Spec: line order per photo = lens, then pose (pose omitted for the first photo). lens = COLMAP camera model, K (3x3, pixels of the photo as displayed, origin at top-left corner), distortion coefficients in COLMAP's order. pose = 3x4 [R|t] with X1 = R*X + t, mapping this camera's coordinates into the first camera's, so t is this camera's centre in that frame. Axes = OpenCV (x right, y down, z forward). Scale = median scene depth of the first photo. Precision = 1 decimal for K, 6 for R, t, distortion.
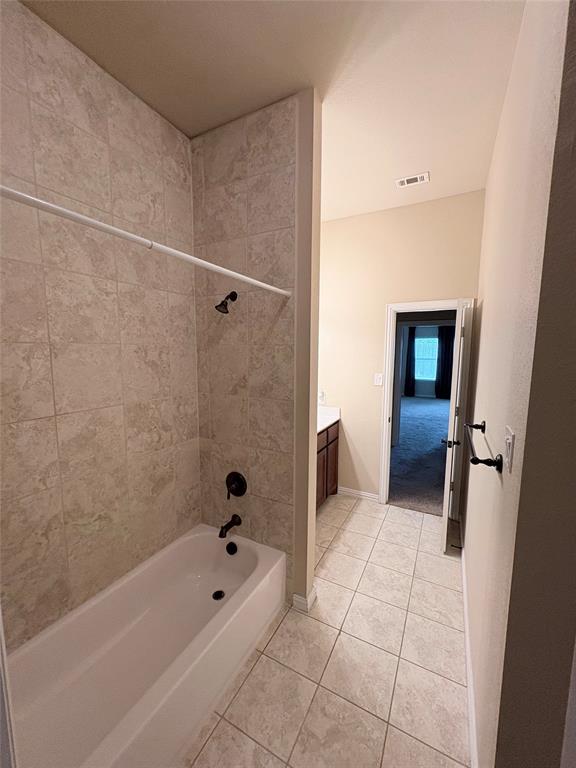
lens RADIAL K [[304.1, 0, 287.9], [0, 304.1, 385.2], [0, 0, 1]] dist [0.000207, -0.000315]
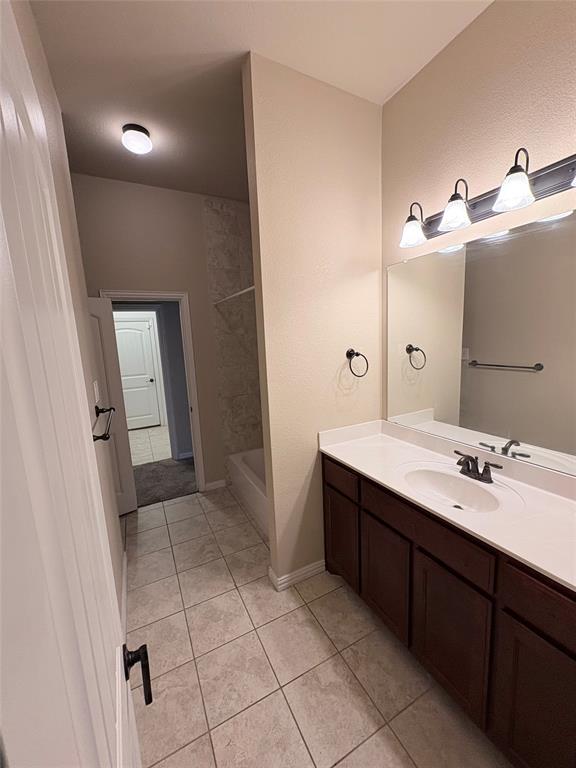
lens RADIAL K [[304.1, 0, 287.4], [0, 304.1, 382.2], [0, 0, 1]] dist [0.000207, -0.000315]
pose [[-0.566831, 0.154250, -0.809265, 0.802839], [-0.052719, 0.973510, 0.222482, -0.173036], [0.822146, 0.168773, -0.543684, 1.534938]]
